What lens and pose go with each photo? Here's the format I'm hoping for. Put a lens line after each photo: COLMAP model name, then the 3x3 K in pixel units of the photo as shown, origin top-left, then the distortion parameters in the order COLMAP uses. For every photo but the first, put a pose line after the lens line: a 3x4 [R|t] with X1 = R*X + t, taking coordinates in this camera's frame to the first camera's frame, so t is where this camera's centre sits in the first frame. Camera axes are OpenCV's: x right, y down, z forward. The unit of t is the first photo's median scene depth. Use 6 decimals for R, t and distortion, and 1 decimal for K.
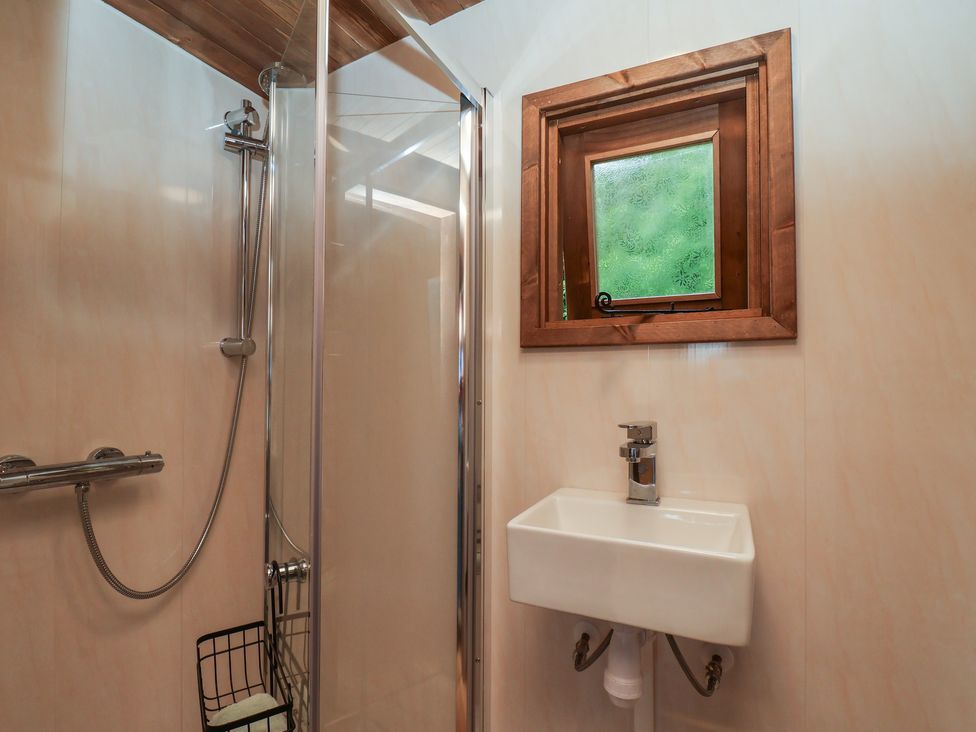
lens RADIAL K [[522.5, 0, 482.3], [0, 522.5, 373.6], [0, 0, 1]] dist [-0.003148, -0.009542]
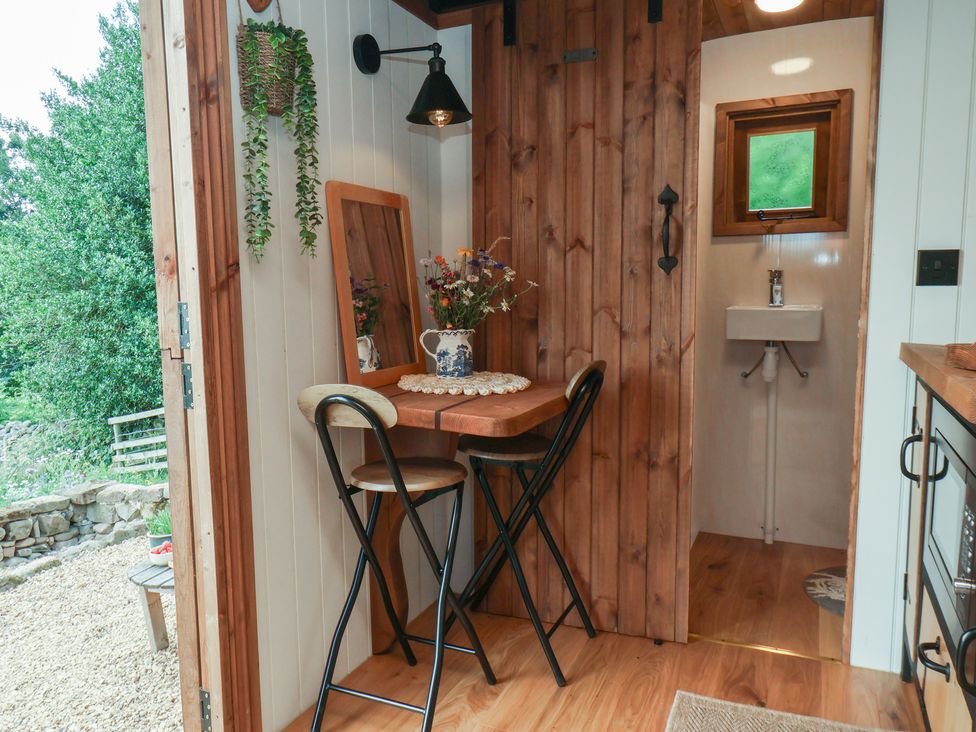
lens RADIAL K [[720.5, 0, 491.8], [0, 720.5, 375.0], [0, 0, 1]] dist [0.000641, 0.005868]
pose [[0.999429, -0.022497, 0.025221, -0.948093], [0.018538, 0.988887, 0.147507, 0.057428], [-0.028259, -0.146956, 0.988739, -1.973429]]
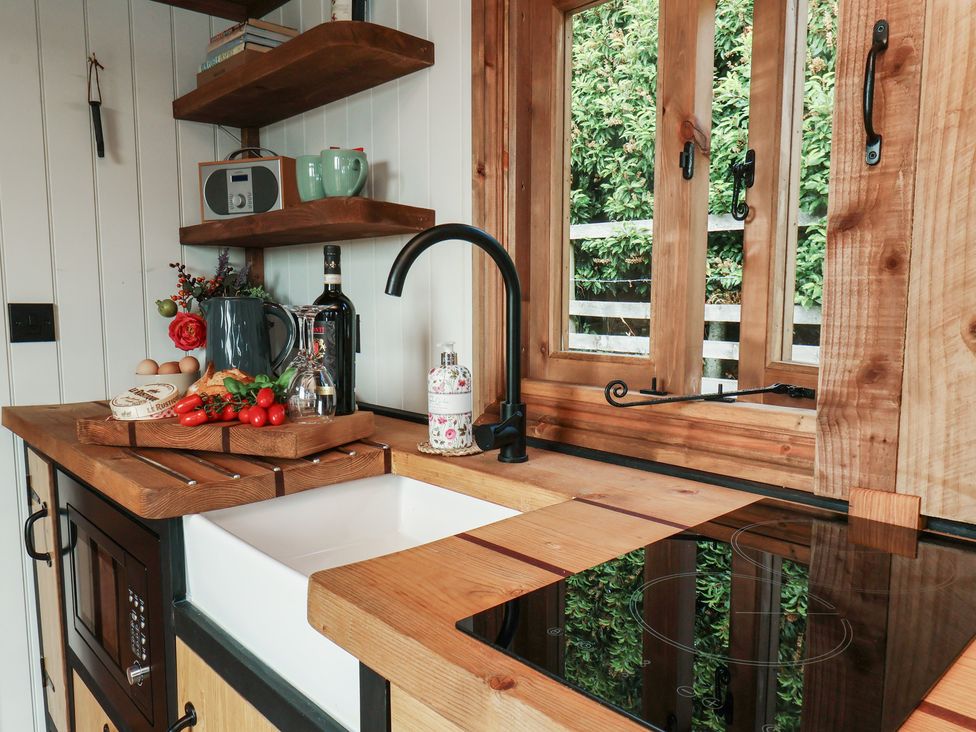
lens RADIAL K [[720.5, 0, 492.5], [0, 720.5, 372.9], [0, 0, 1]] dist [0.000641, 0.005868]
pose [[0.358016, -0.109092, 0.927320, -0.959965], [-0.021907, 0.991896, 0.125147, -0.042602], [-0.933458, -0.065120, 0.352725, -1.759530]]
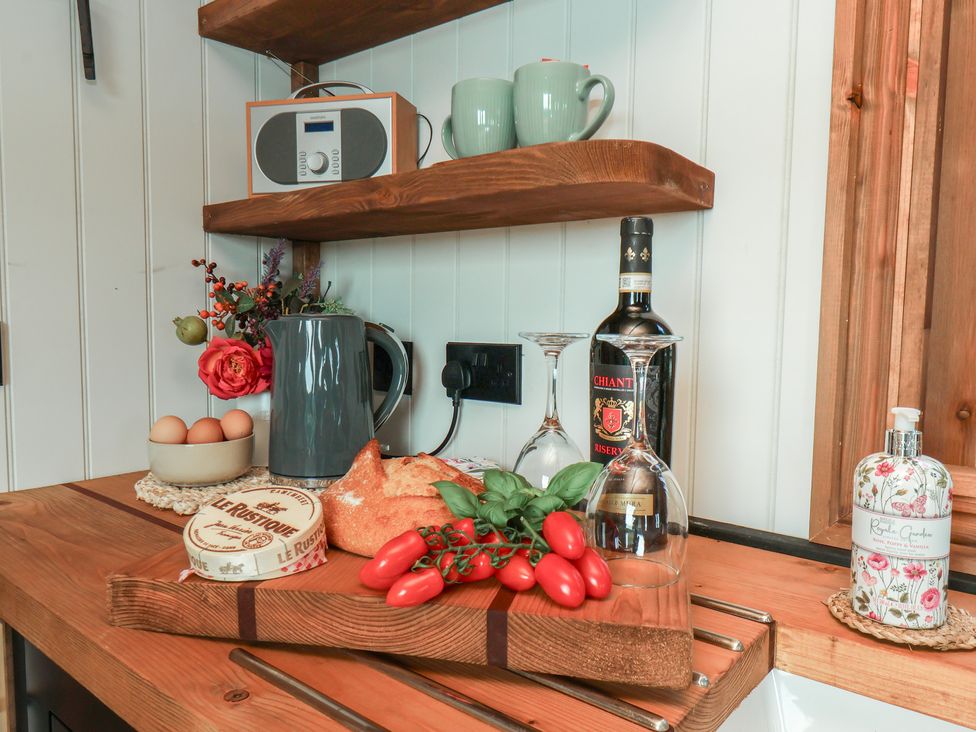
lens RADIAL K [[720.5, 0, 491.3], [0, 720.5, 368.7], [0, 0, 1]] dist [0.000641, 0.005868]
pose [[0.239777, -0.078356, 0.967661, -0.523267], [-0.036090, 0.995329, 0.089540, -0.017458], [-0.970157, -0.056392, 0.235829, -1.049543]]
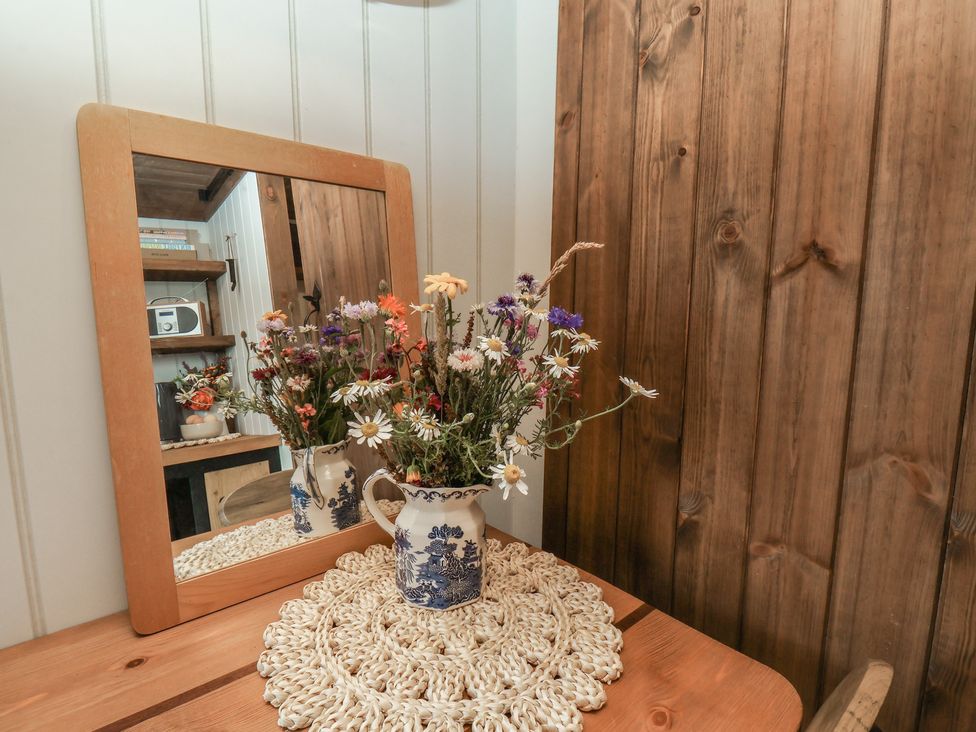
lens RADIAL K [[522.5, 0, 483.8], [0, 522.5, 374.8], [0, 0, 1]] dist [-0.003148, -0.009542]
pose [[0.928595, 0.045061, -0.368349, -0.733730], [0.015902, 0.986857, 0.160813, 0.018655], [0.370754, -0.155187, 0.915674, -0.394557]]
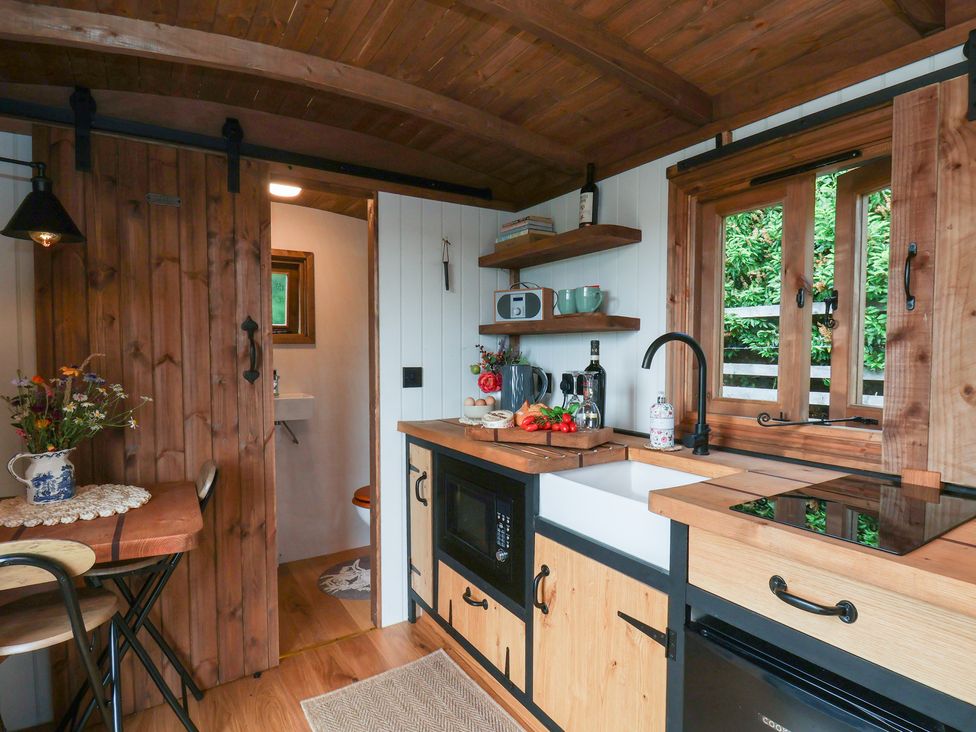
lens RADIAL K [[522.5, 0, 492.5], [0, 522.5, 376.6], [0, 0, 1]] dist [-0.003148, -0.009542]
pose [[0.525839, -0.046854, 0.849292, -1.574153], [-0.018555, 0.997612, 0.066525, -0.090373], [-0.850381, -0.050740, 0.523714, -1.671260]]
